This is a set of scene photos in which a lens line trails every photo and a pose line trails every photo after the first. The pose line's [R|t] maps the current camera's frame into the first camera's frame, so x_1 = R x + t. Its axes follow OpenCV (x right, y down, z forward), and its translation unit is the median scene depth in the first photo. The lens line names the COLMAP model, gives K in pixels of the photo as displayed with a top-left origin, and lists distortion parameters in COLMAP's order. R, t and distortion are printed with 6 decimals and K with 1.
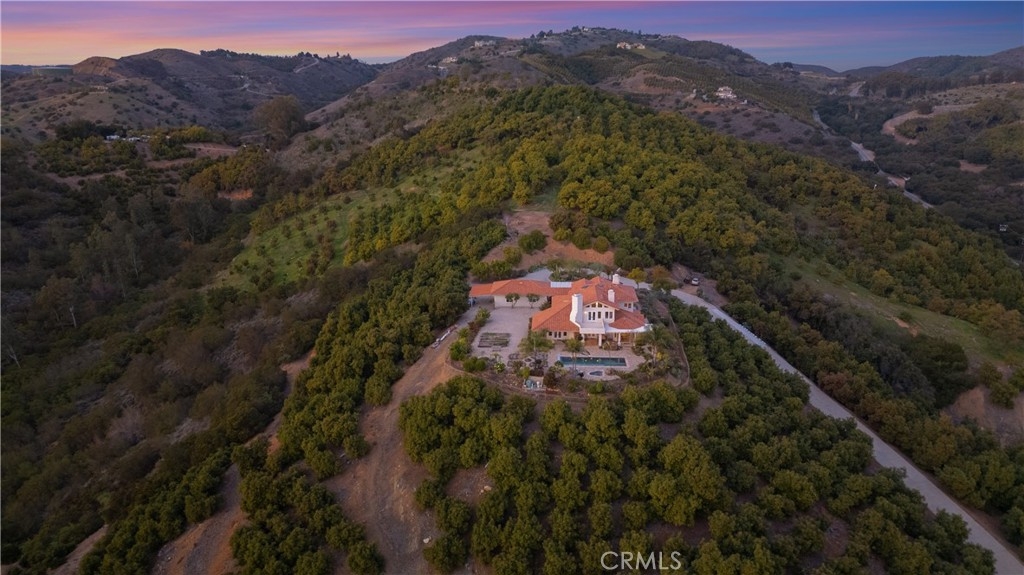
lens RADIAL K [[696.8, 0, 512.0], [0, 696.8, 287.5], [0, 0, 1]] dist [0.004302, -0.001575]
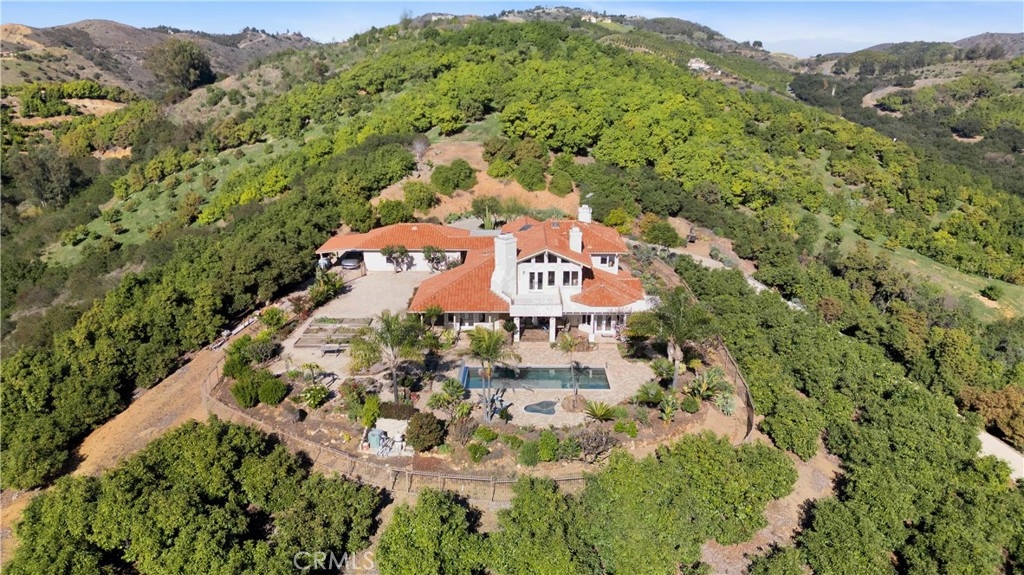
lens RADIAL K [[696.8, 0, 512.0], [0, 696.8, 287.5], [0, 0, 1]] dist [0.004302, -0.001575]
pose [[0.998785, -0.006697, 0.048819, 0.020764], [0.006069, 0.999897, 0.012997, 0.011084], [-0.048901, -0.012684, 0.998723, 0.144267]]
